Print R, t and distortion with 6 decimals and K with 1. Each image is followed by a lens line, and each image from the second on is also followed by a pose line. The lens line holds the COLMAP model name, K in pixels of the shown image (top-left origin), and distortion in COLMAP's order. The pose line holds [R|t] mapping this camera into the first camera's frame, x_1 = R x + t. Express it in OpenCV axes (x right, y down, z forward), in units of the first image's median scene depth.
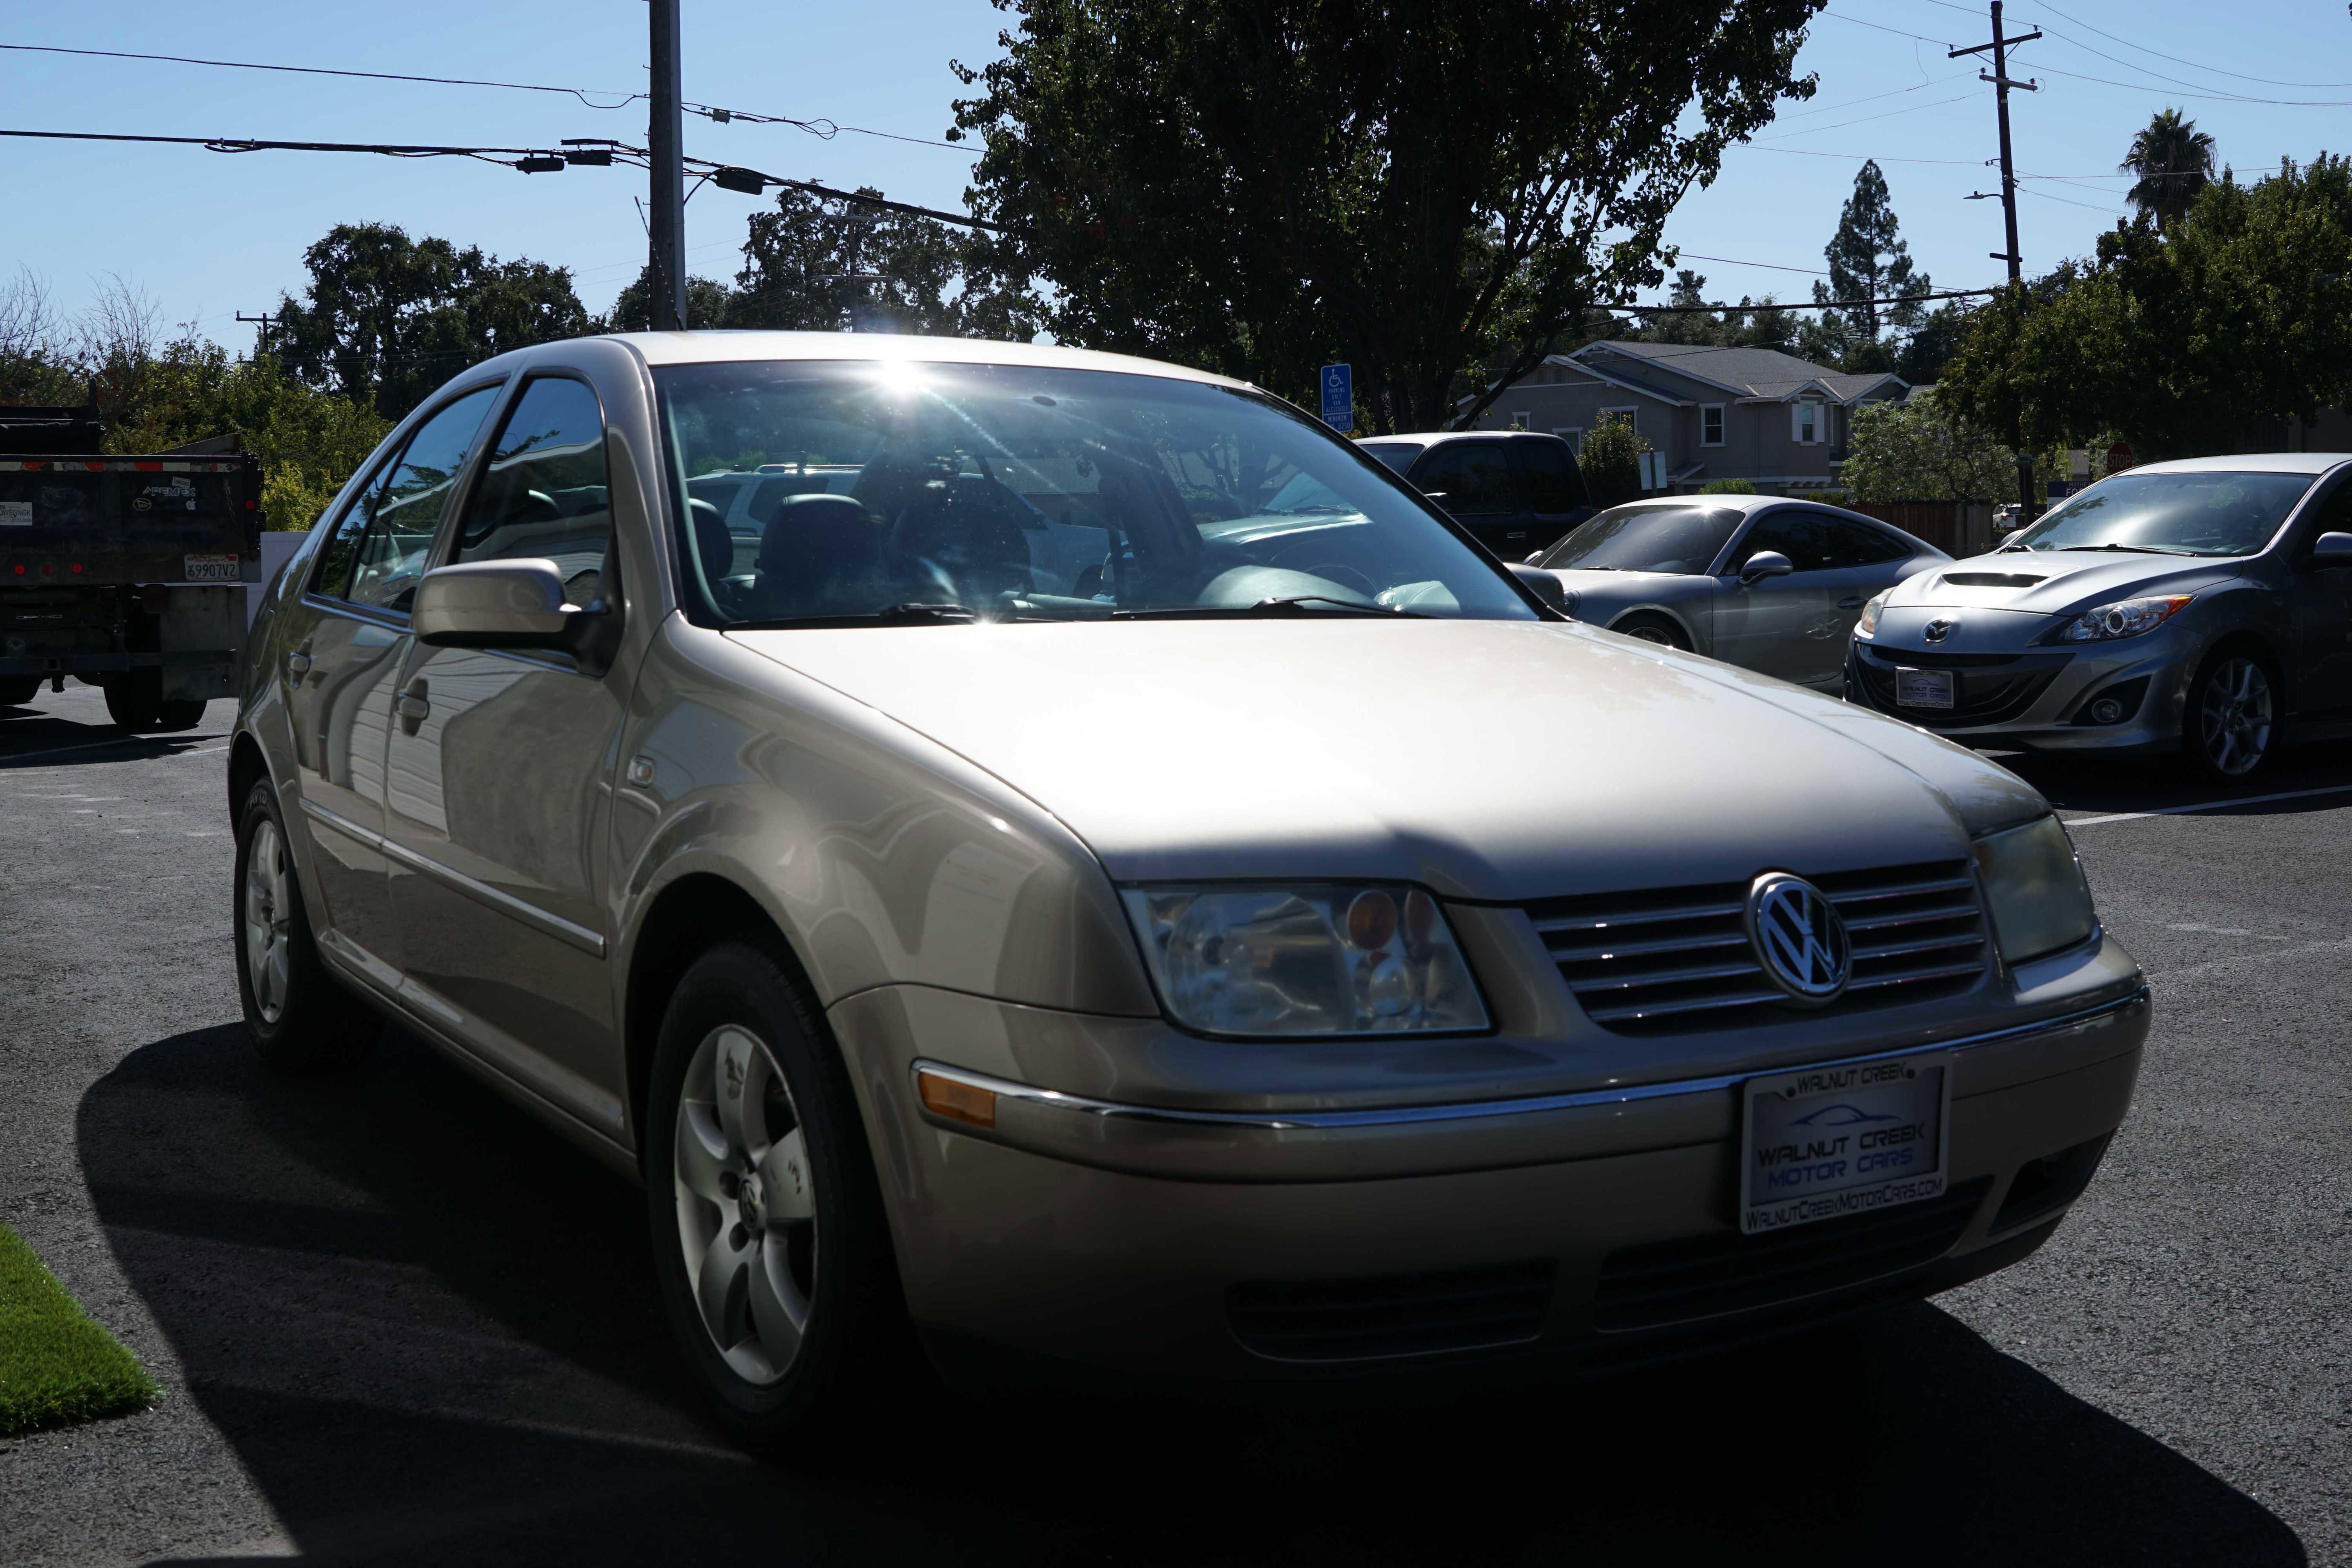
lens RADIAL K [[2497.7, 0, 1188.7], [0, 2497.7, 791.9], [0, 0, 1]] dist [-0.148318, 0.109883]
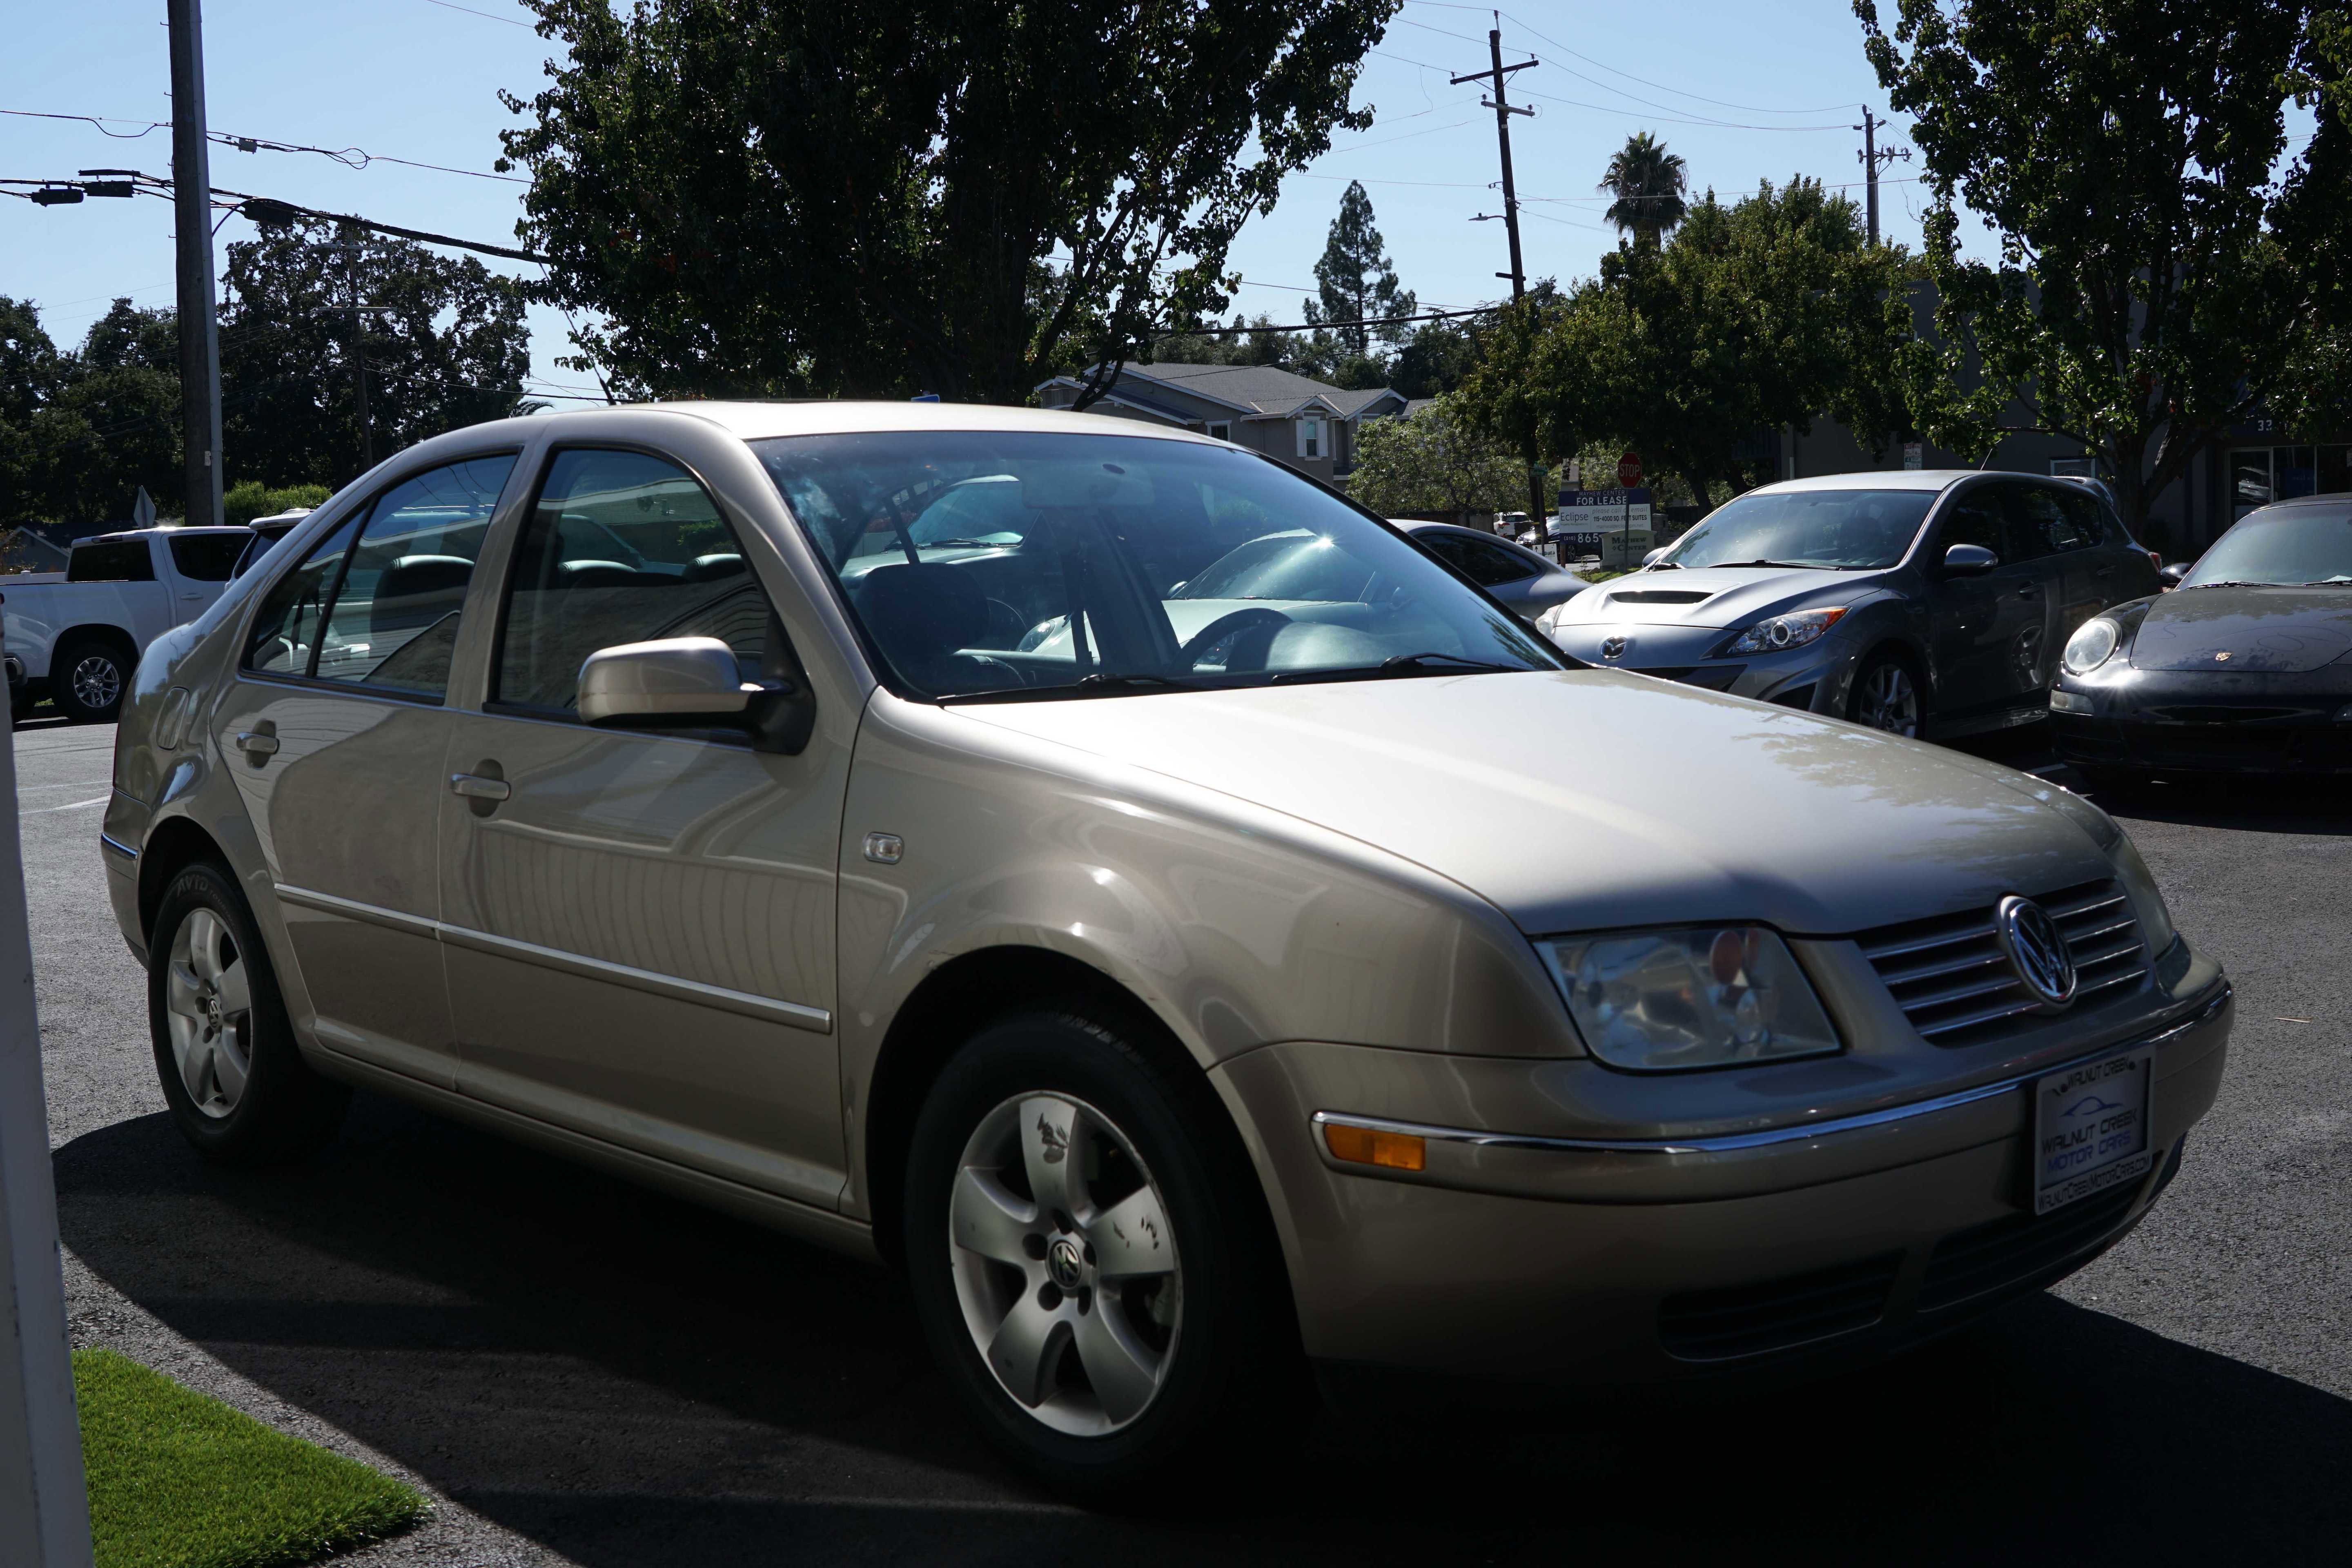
lens RADIAL K [[2497.7, 0, 1188.7], [0, 2497.7, 791.9], [0, 0, 1]] dist [-0.148318, 0.109883]
pose [[0.980288, -0.040015, 0.193481, -0.085953], [0.041739, 0.999117, -0.004841, -0.006163], [-0.193116, 0.012821, 0.981092, -0.007473]]
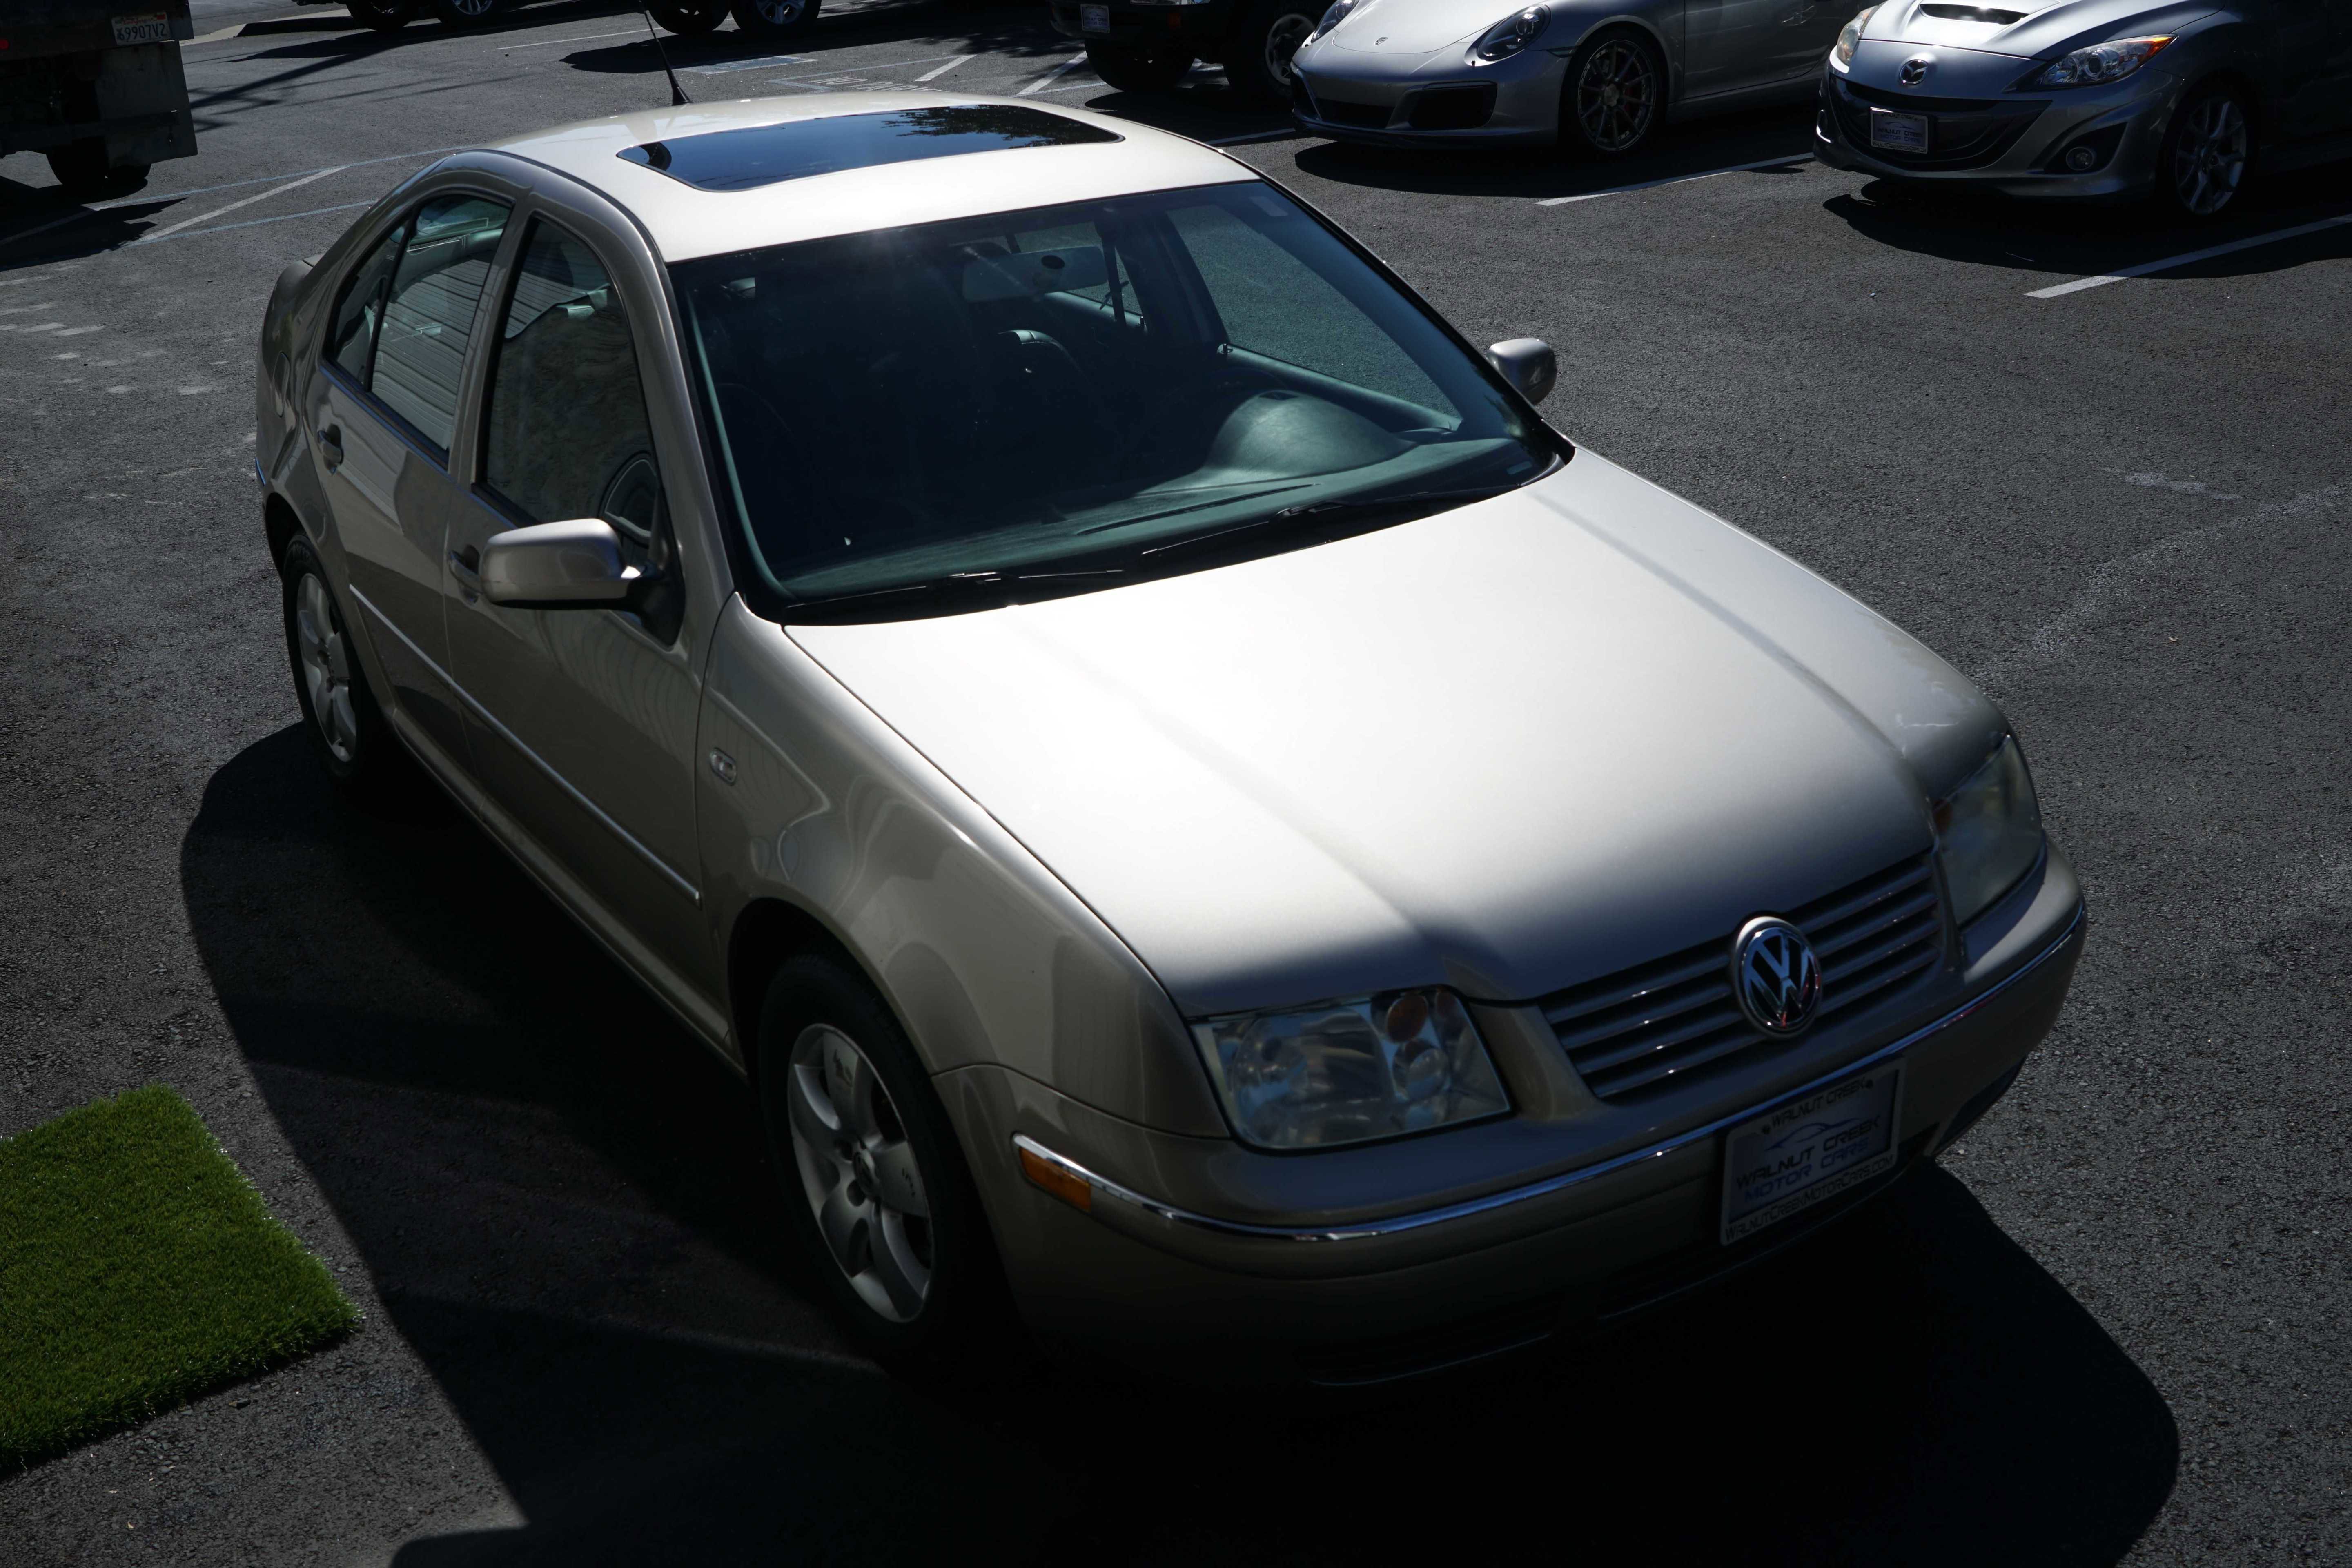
lens RADIAL K [[2488.1, 0, 1183.1], [0, 2488.1, 793.3], [0, 0, 1]] dist [-0.115545, 0.018173]
pose [[0.999063, -0.042879, 0.005910, -0.007564], [0.039264, 0.955255, 0.293166, -0.090429], [-0.018216, -0.292659, 0.956043, -0.015243]]
